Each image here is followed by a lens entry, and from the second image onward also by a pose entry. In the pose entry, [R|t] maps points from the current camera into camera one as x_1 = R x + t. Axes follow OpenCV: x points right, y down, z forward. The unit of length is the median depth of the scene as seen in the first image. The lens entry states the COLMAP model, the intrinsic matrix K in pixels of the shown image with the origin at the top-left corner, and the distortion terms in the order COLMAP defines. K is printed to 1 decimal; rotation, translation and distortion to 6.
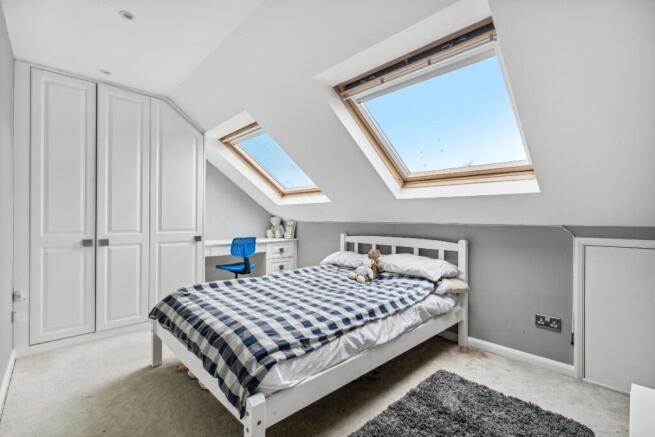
lens RADIAL K [[300.1, 0, 328.4], [0, 300.1, 216.7], [0, 0, 1]] dist [0.012057, -0.001175]
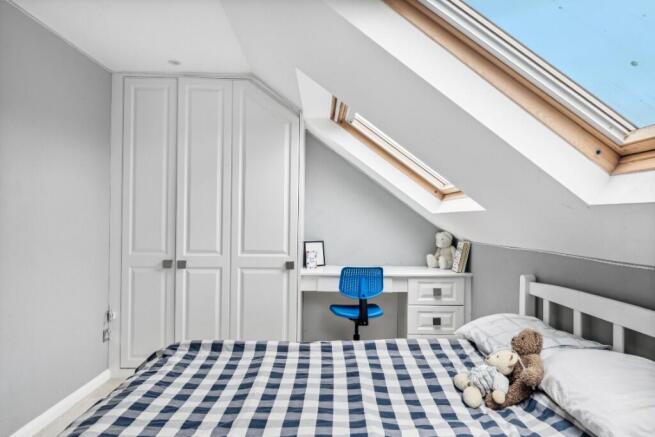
lens RADIAL K [[413.7, 0, 326.7], [0, 413.7, 220.3], [0, 0, 1]] dist [0.054297, -0.000507]
pose [[0.737033, 0.002691, -0.675851, 0.288519], [-0.000575, 0.999994, 0.003354, -0.035765], [0.675856, -0.002083, 0.737030, 0.340530]]
